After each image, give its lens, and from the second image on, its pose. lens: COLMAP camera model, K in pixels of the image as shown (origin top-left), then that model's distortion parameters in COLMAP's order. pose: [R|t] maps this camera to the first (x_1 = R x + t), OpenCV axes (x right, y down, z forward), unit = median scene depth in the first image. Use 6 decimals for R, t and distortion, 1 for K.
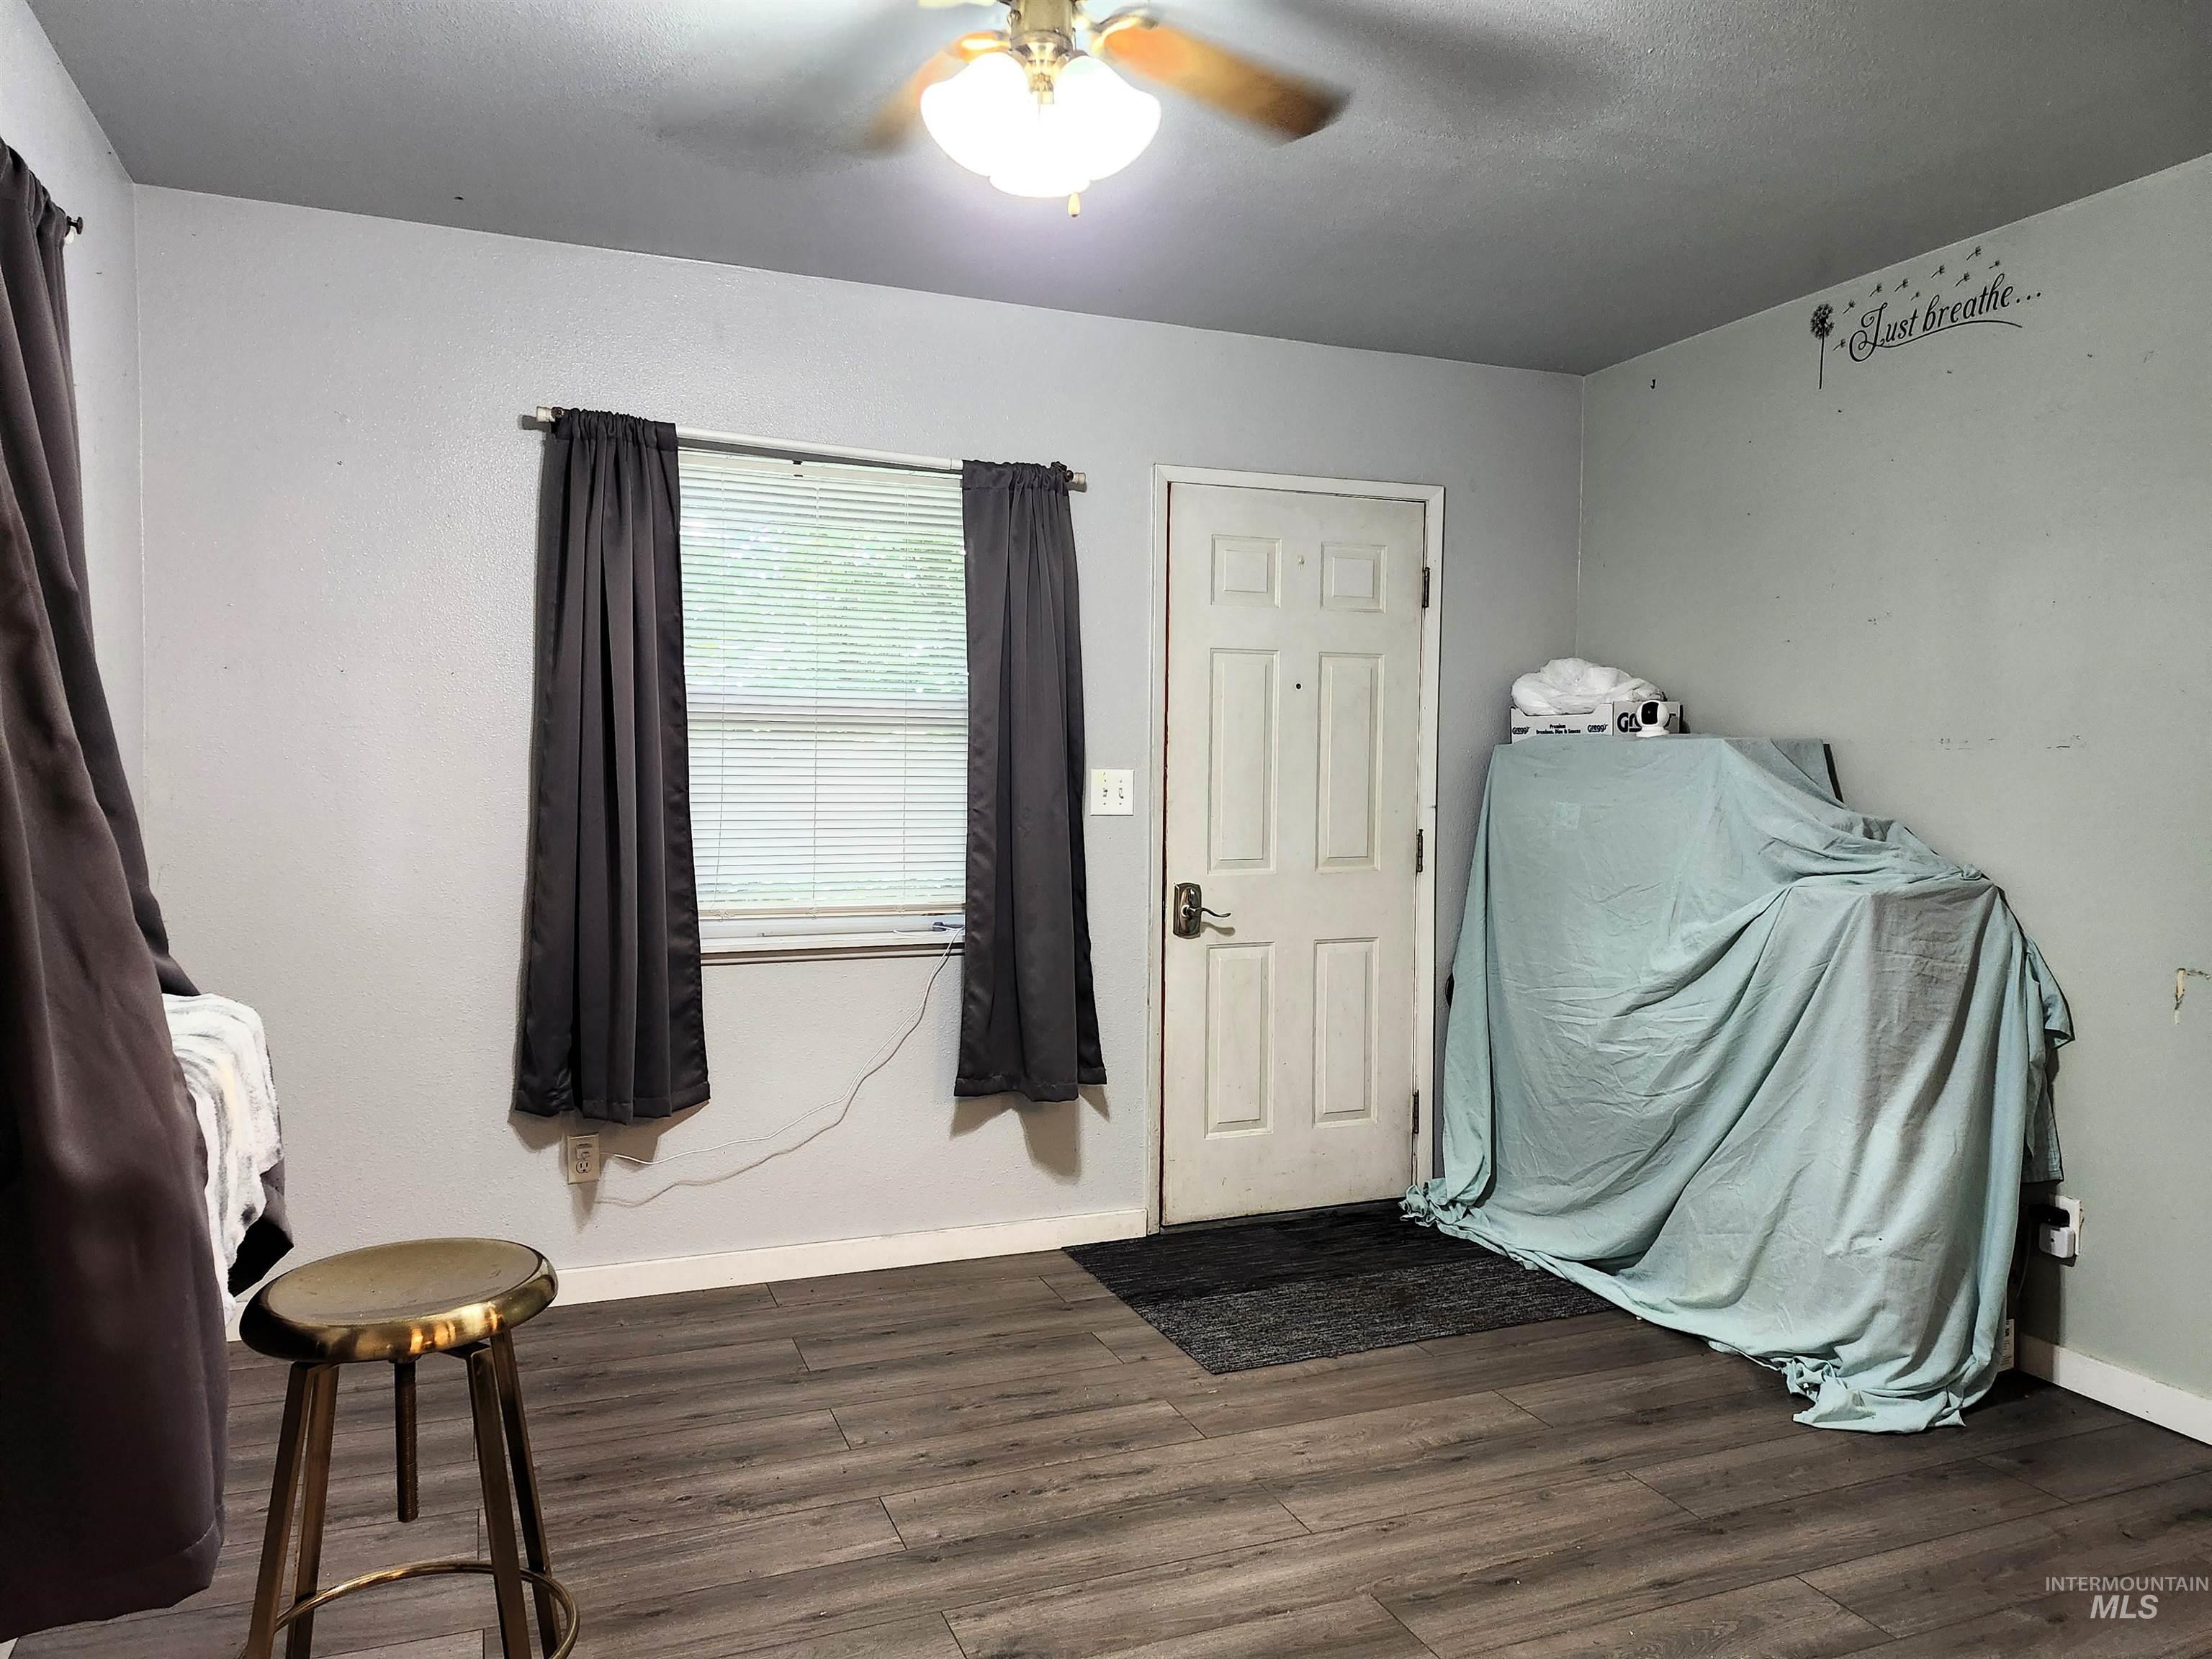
lens RADIAL K [[1491.4, 0, 1106.0], [0, 1491.4, 829.5], [0, 0, 1]] dist [0.109314, -0.137045]
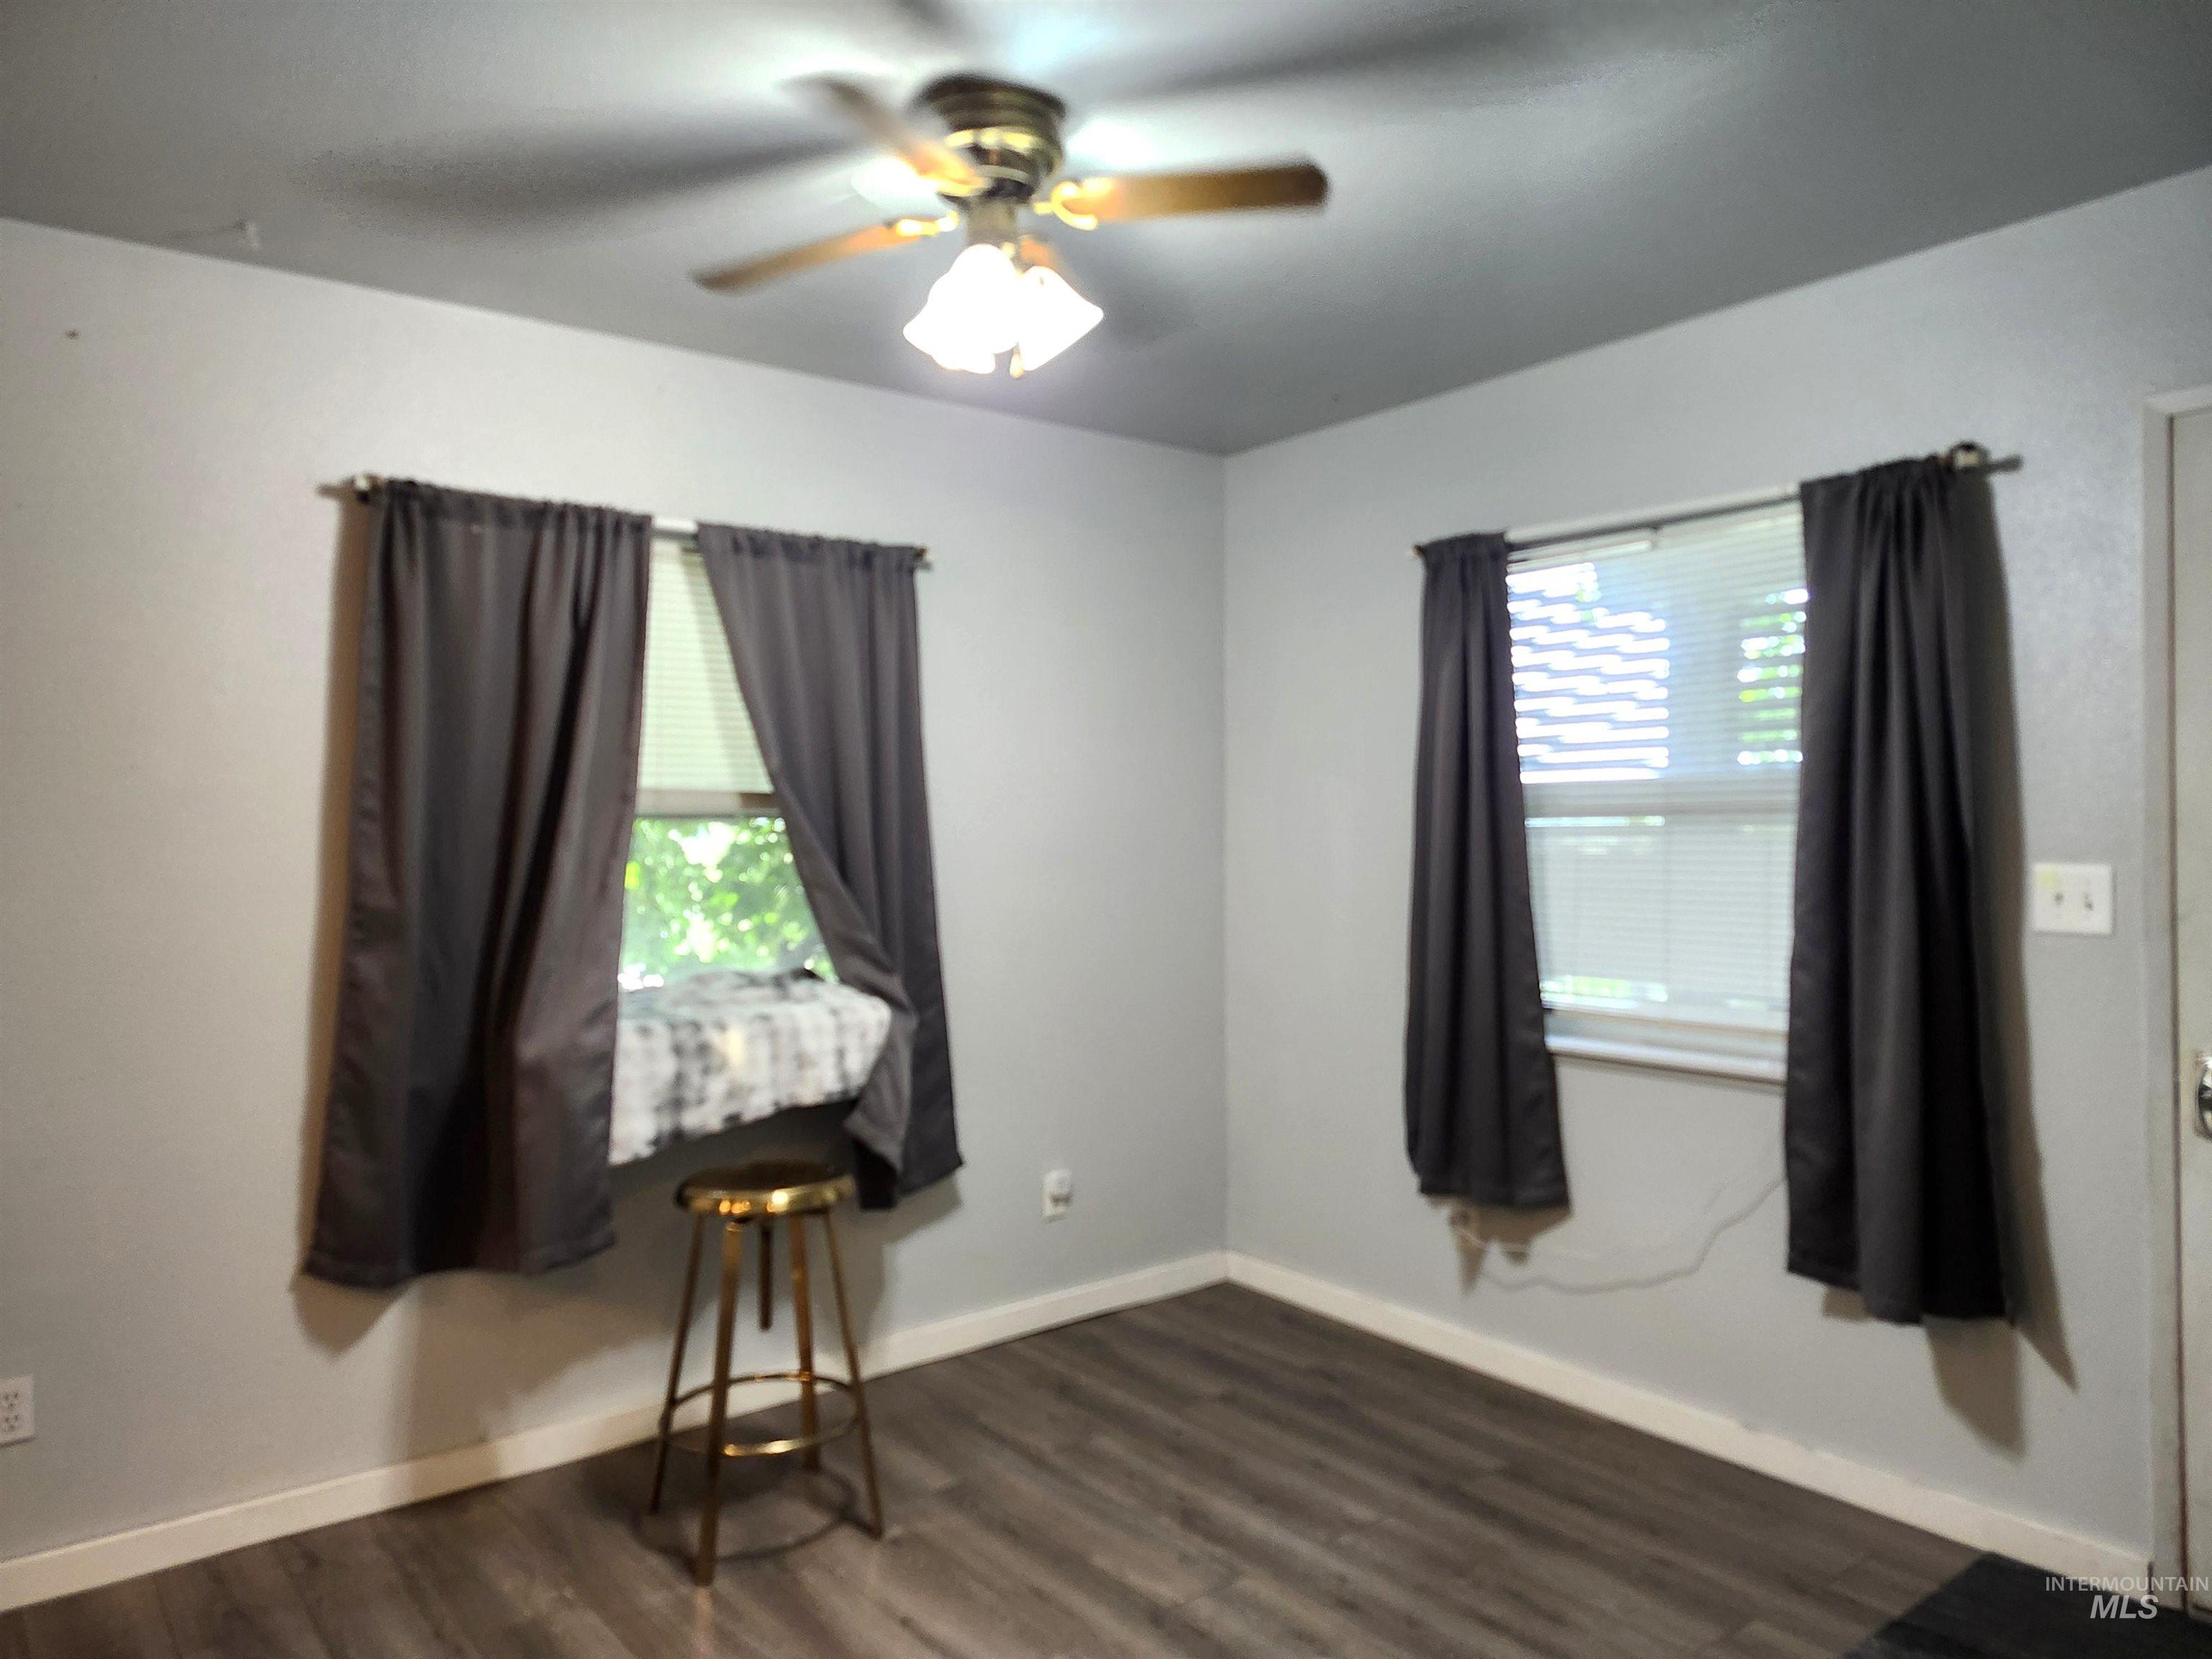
lens RADIAL K [[1477.6, 0, 1106.0], [0, 1477.6, 829.5], [0, 0, 1]] dist [0.001577, 0.002342]
pose [[0.283946, -0.022688, -0.958572, 0.579636], [-0.041219, 0.998507, -0.035843, -0.015540], [0.957954, 0.049689, 0.282587, 0.443411]]
